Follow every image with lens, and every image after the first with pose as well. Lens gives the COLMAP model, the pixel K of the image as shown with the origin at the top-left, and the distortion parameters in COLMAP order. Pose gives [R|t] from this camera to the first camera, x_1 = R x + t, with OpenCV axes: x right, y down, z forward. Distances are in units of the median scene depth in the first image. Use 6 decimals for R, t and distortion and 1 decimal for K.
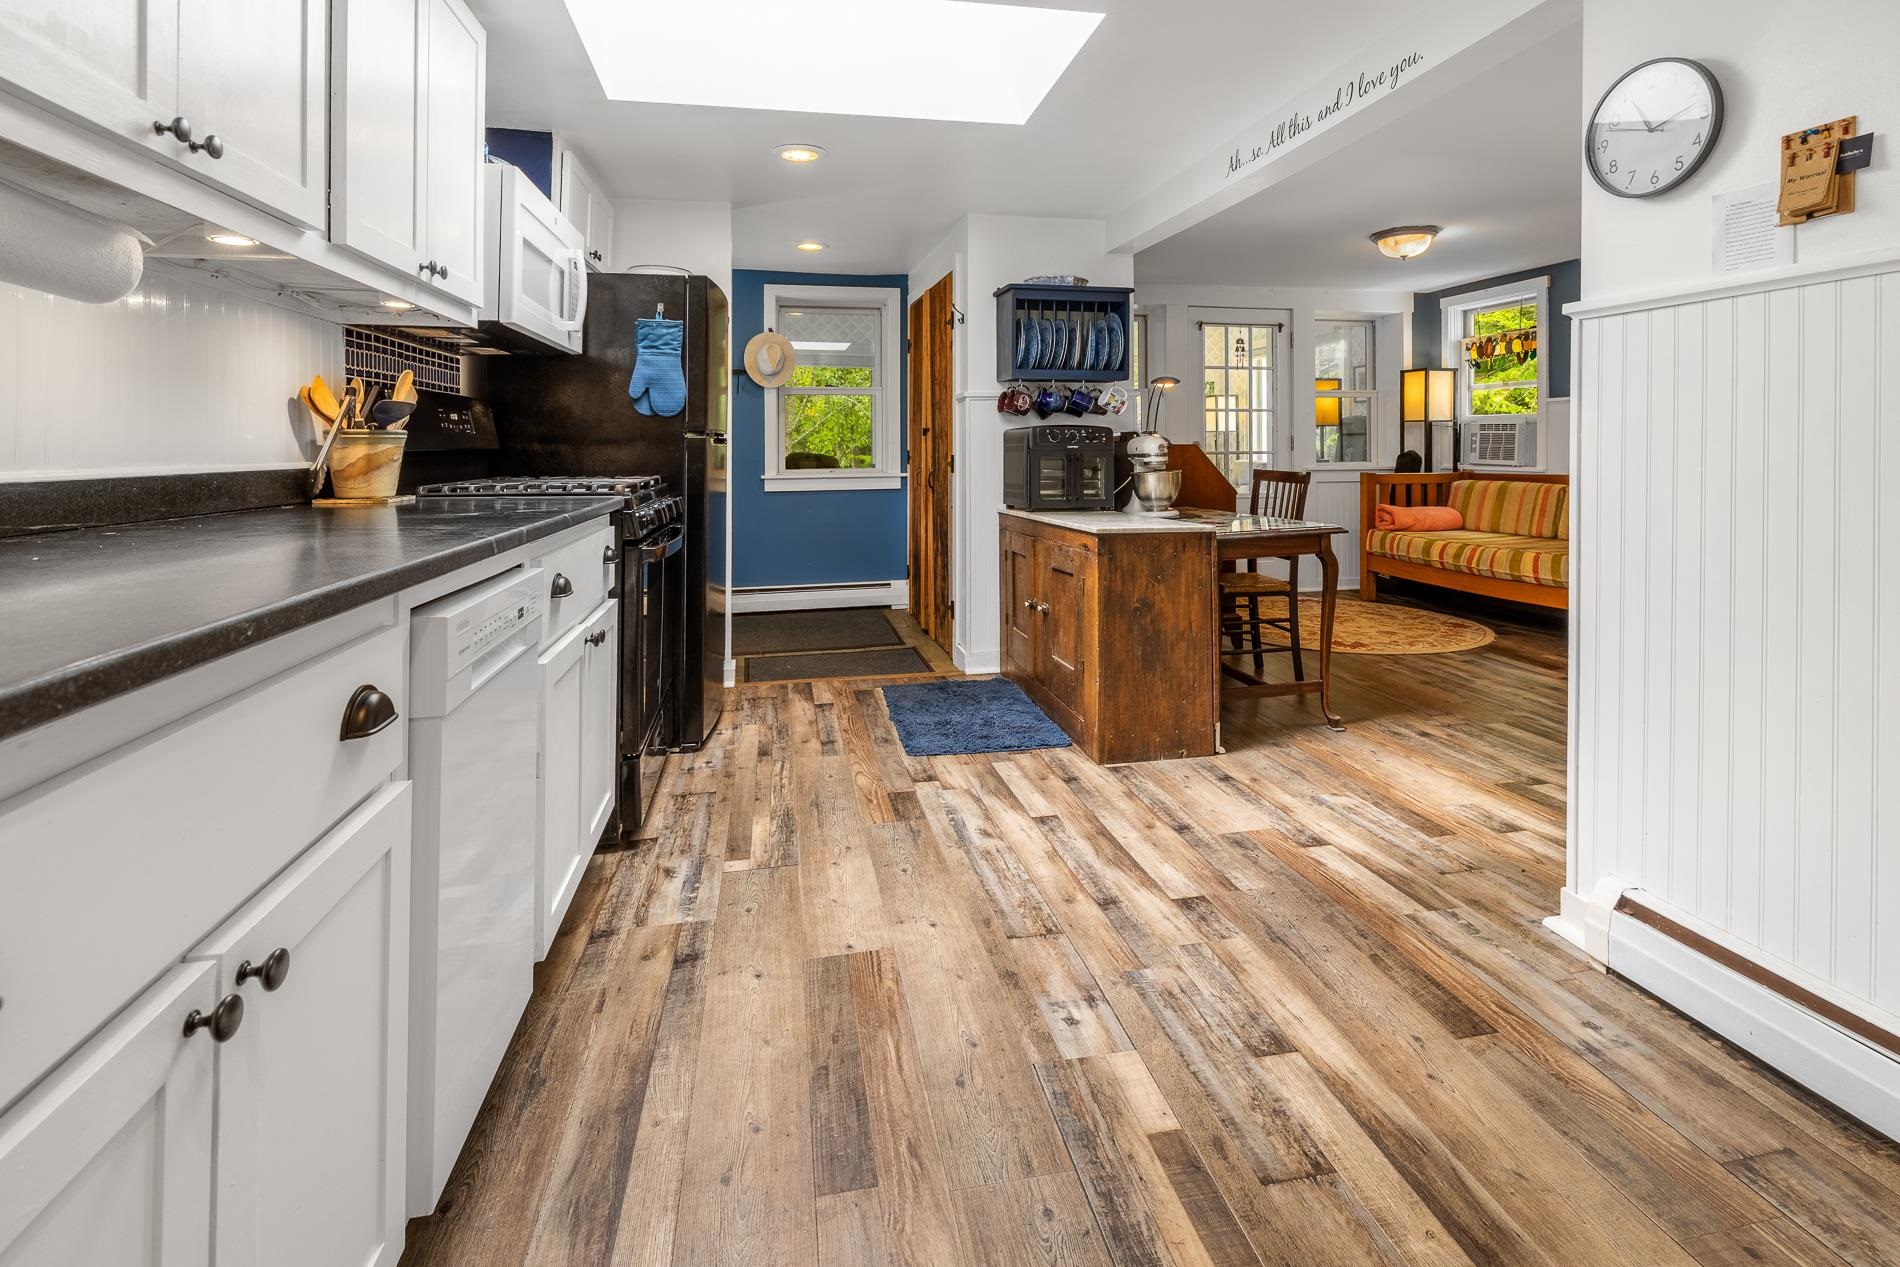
lens RADIAL K [[873.6, 0, 957.5], [0, 873.6, 448.0], [0, 0, 1]] dist [-0.001454, 0.000409]
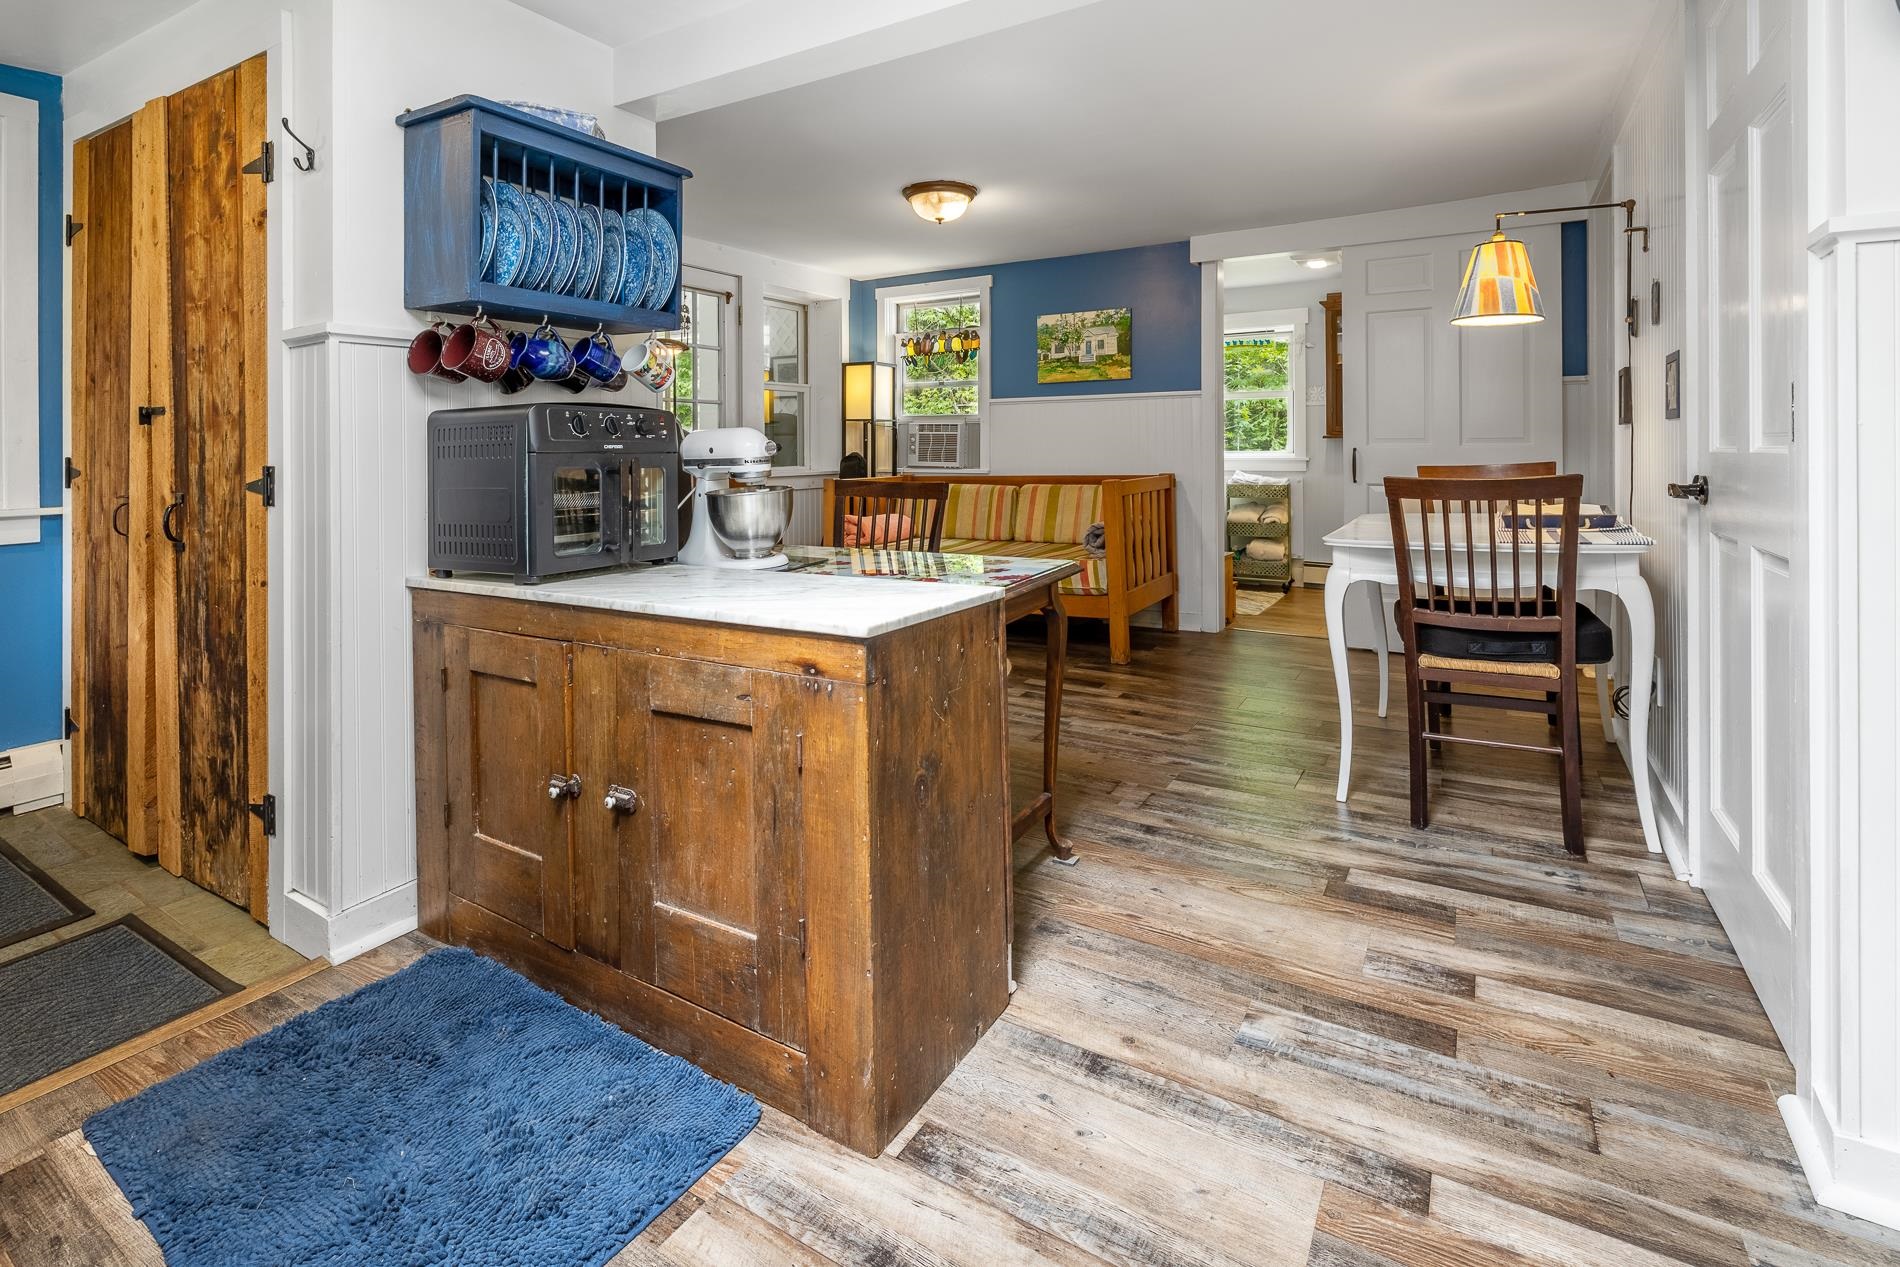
lens RADIAL K [[873.6, 0, 966.6], [0, 873.6, 449.0], [0, 0, 1]] dist [-0.001454, 0.000409]
pose [[0.683432, -0.001874, 0.730012, -0.082897], [0.004114, 0.999991, -0.001285, 0.001099], [-0.730002, 0.003881, 0.683434, 0.416384]]
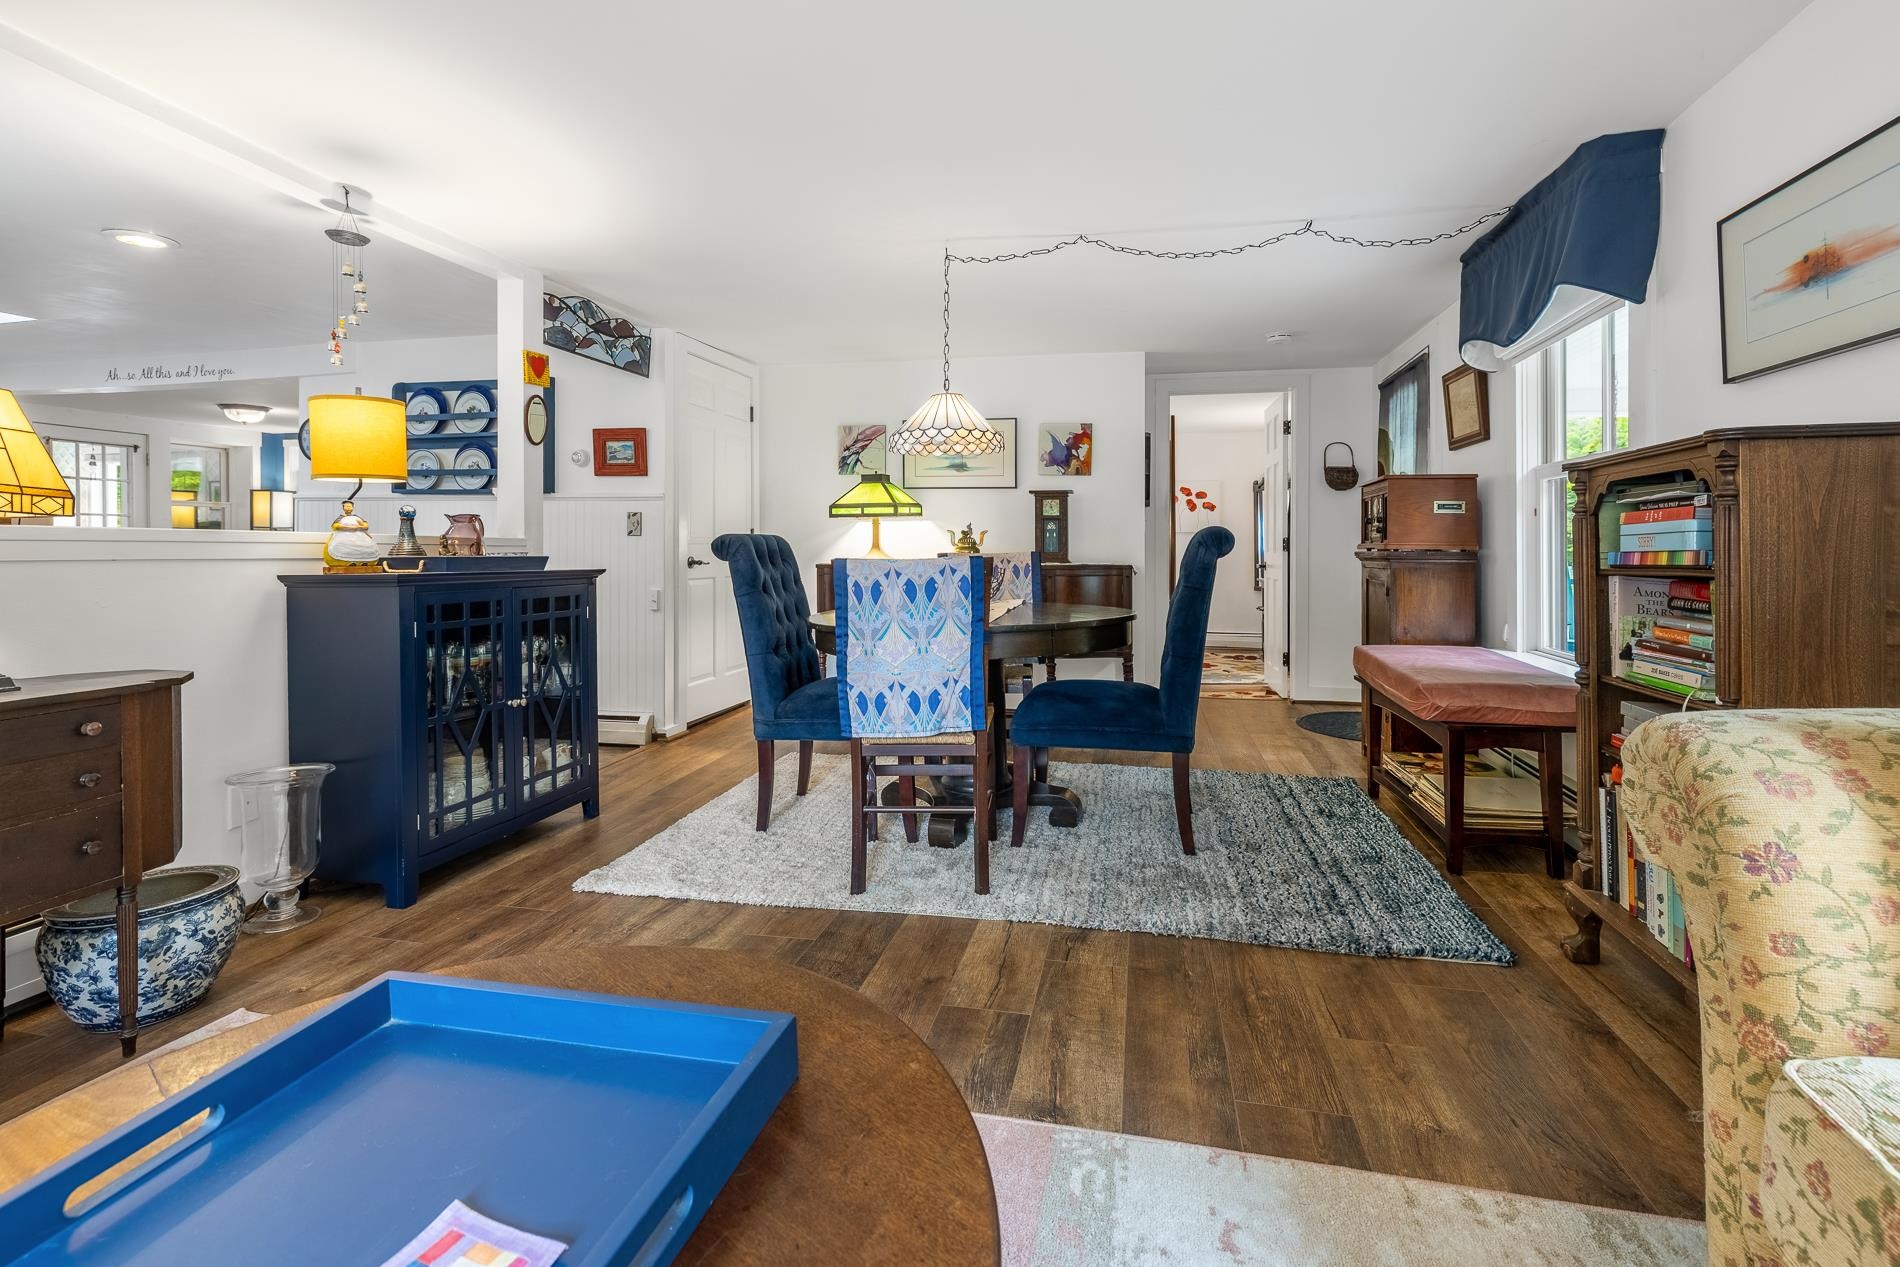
lens RADIAL K [[873.6, 0, 939.4], [0, 873.6, 559.9], [0, 0, 1]] dist [-0.001454, 0.000409]
pose [[0.442198, -0.005590, 0.896900, -0.312898], [-0.010887, 0.999873, 0.011600, -0.012338], [-0.896852, -0.014894, 0.442081, -0.750908]]
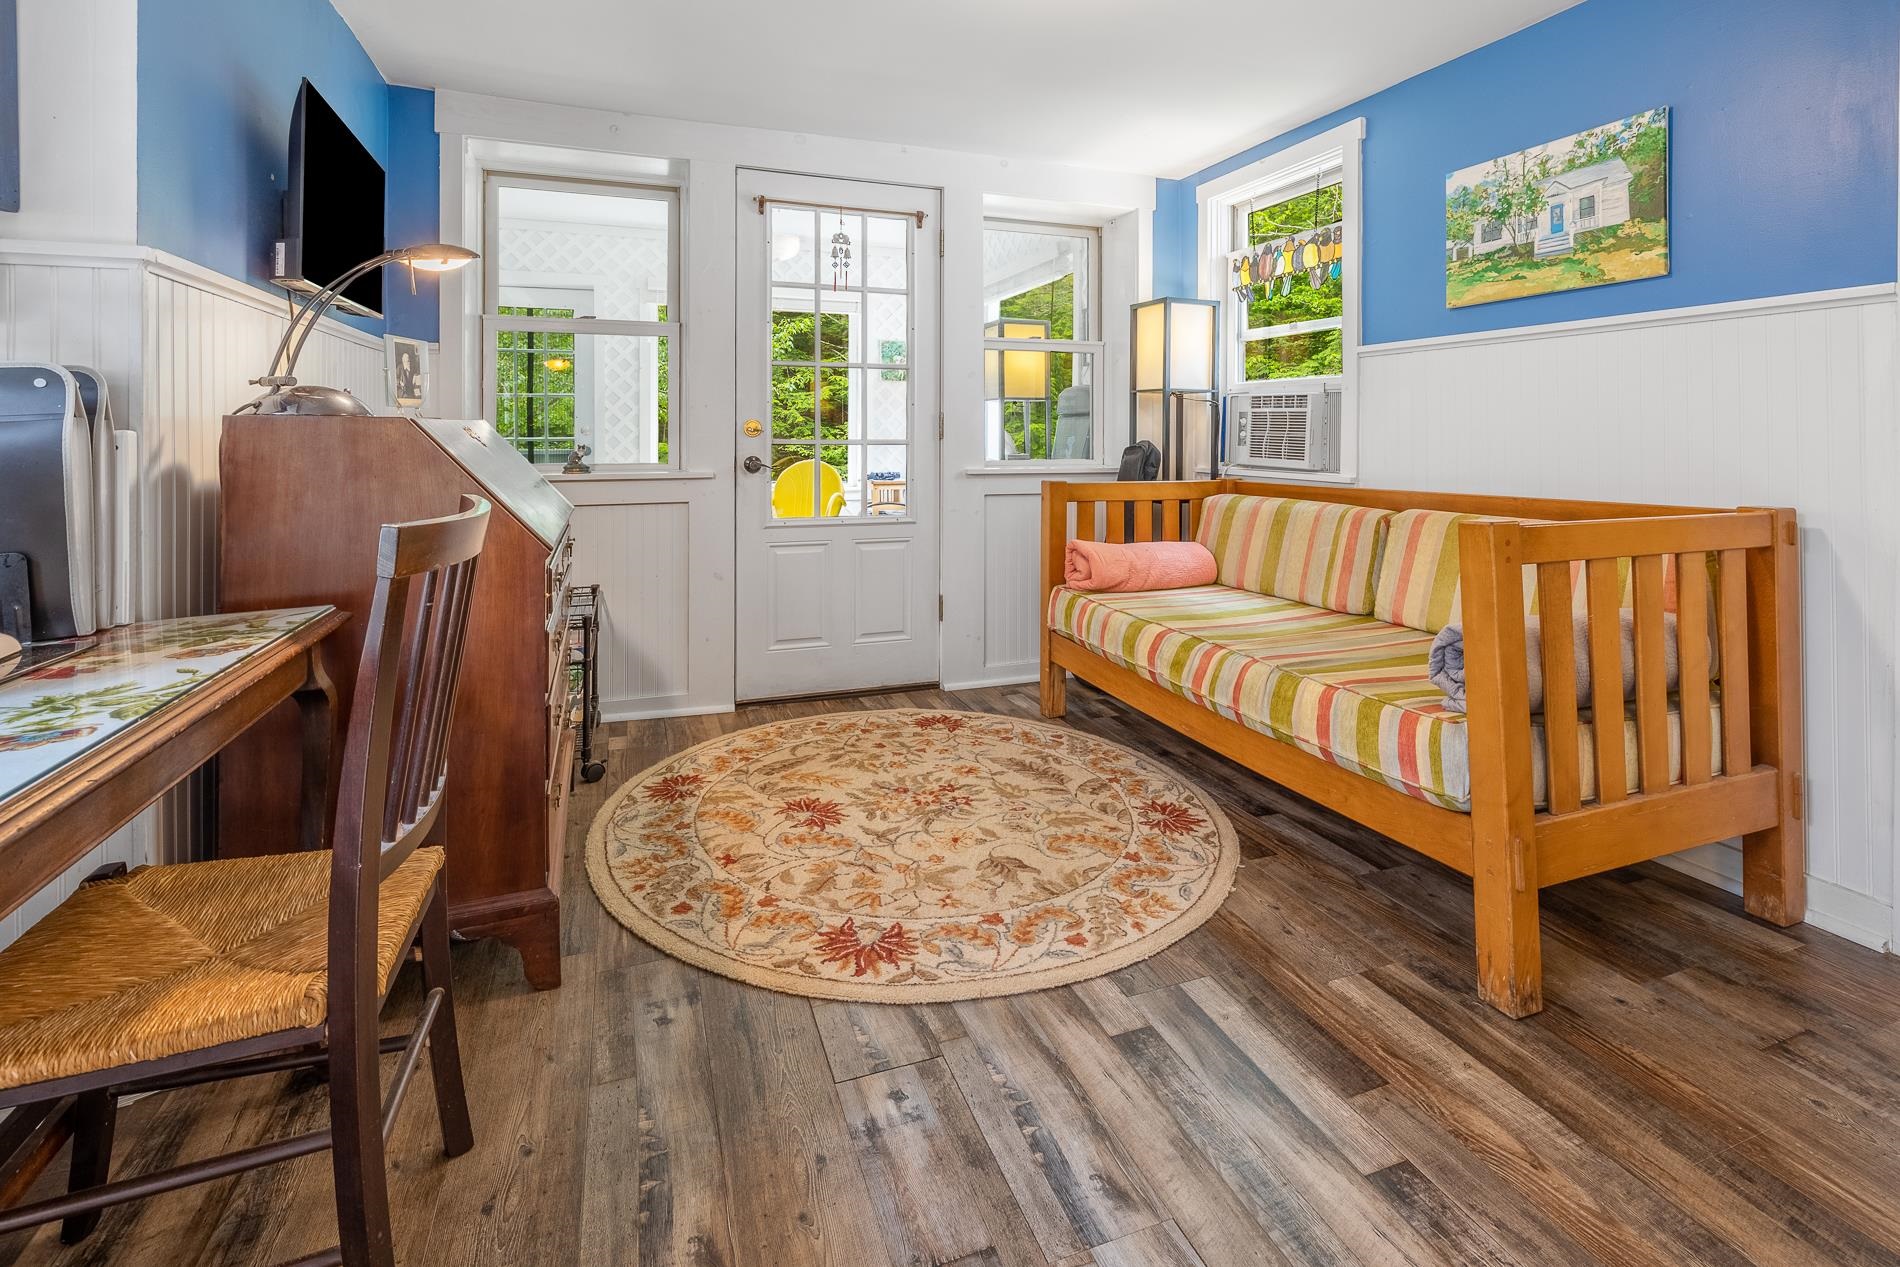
lens RADIAL K [[873.6, 0, 932.8], [0, 873.6, 433.5], [0, 0, 1]] dist [-0.001454, 0.000409]
pose [[0.991664, 0.009462, 0.128502, 0.422255], [-0.009159, 0.999954, -0.002946, 0.000935], [-0.128524, 0.001744, 0.991705, 0.610085]]
